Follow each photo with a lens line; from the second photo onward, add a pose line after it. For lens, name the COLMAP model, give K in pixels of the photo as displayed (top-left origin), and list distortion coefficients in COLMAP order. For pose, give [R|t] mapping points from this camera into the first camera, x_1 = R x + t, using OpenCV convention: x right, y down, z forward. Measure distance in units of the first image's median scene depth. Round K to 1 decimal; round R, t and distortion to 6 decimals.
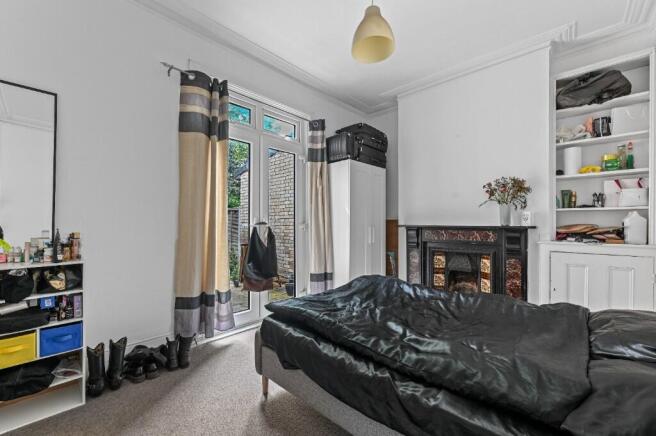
lens RADIAL K [[268.6, 0, 329.1], [0, 268.6, 226.5], [0, 0, 1]] dist [-0.009289, 0.000046]
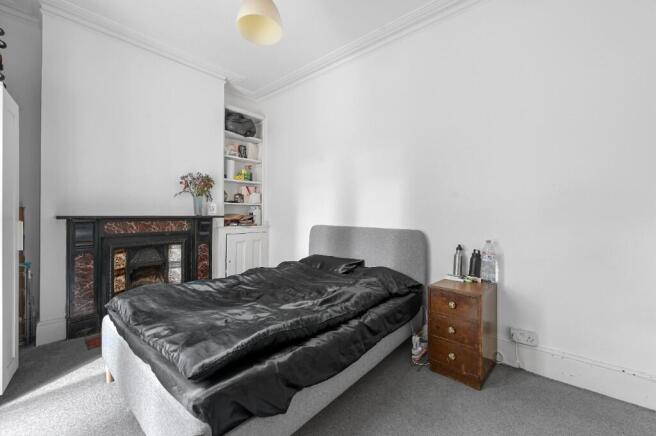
lens RADIAL K [[265.1, 0, 328.7], [0, 265.1, 213.9], [0, 0, 1]] dist [-0.009188, -0.000009]
pose [[-0.037021, -0.003522, 0.999308, -0.519066], [0.008278, 0.999958, 0.003831, -0.009246], [-0.999280, 0.008414, -0.036990, 0.526067]]
